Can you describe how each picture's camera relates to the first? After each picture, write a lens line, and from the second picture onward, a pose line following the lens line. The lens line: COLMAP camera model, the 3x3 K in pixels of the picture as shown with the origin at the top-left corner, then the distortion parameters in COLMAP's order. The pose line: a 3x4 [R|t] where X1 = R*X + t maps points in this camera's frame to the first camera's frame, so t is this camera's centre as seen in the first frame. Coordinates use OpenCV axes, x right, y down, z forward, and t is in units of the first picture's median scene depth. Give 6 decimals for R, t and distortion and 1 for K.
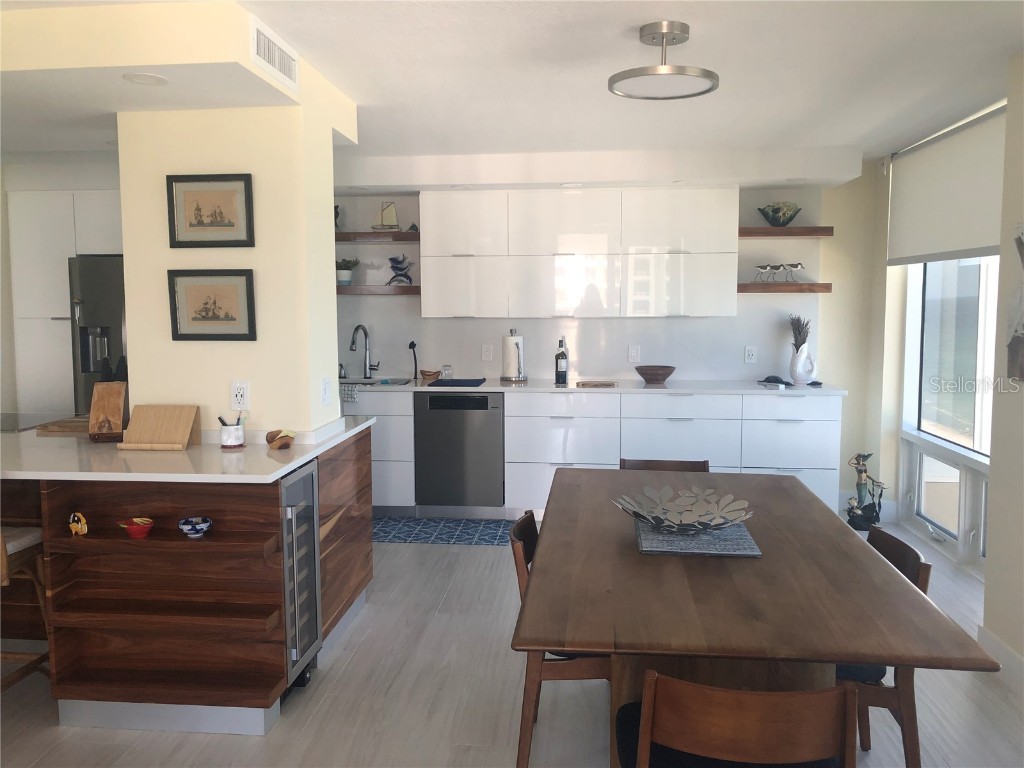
lens RADIAL K [[808.8, 0, 511.6], [0, 808.8, 360.5], [0, 0, 1]] dist [-0.042233, -0.000860]
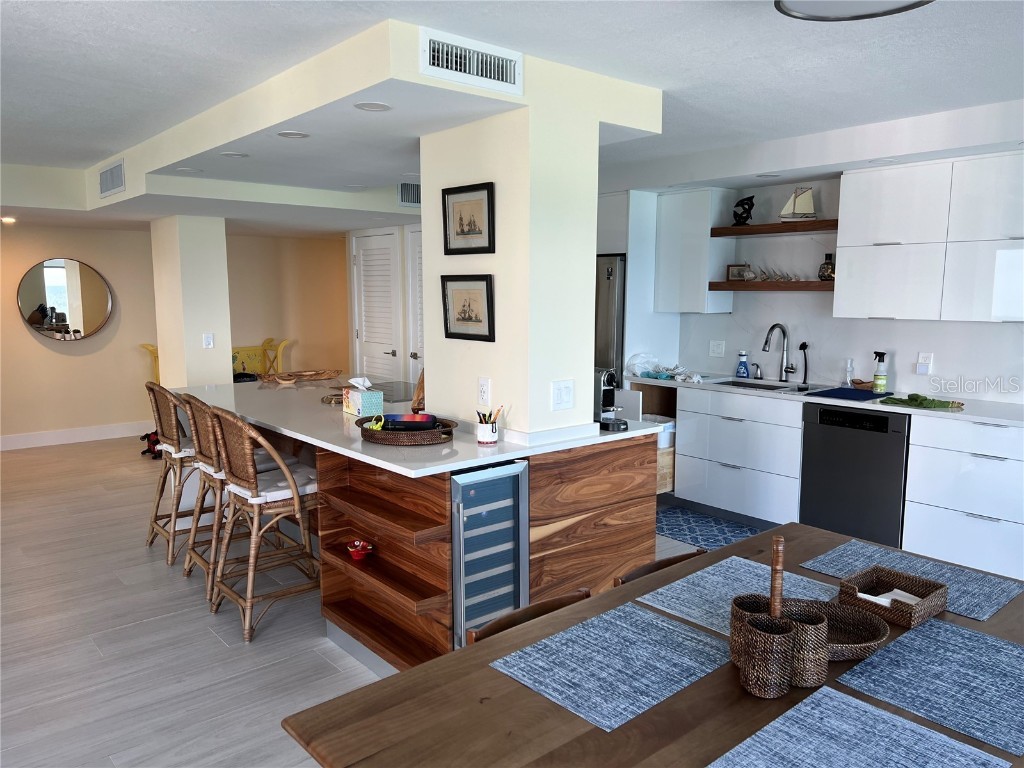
lens RADIAL K [[766.4, 0, 512.0], [0, 766.4, 384.0], [0, 0, 1]] dist [0.041353, -0.009864]
pose [[0.720951, 0.089892, -0.687131, 0.389452], [-0.053961, 0.995823, 0.073659, -0.044303], [0.690882, -0.016026, 0.722790, 0.279768]]
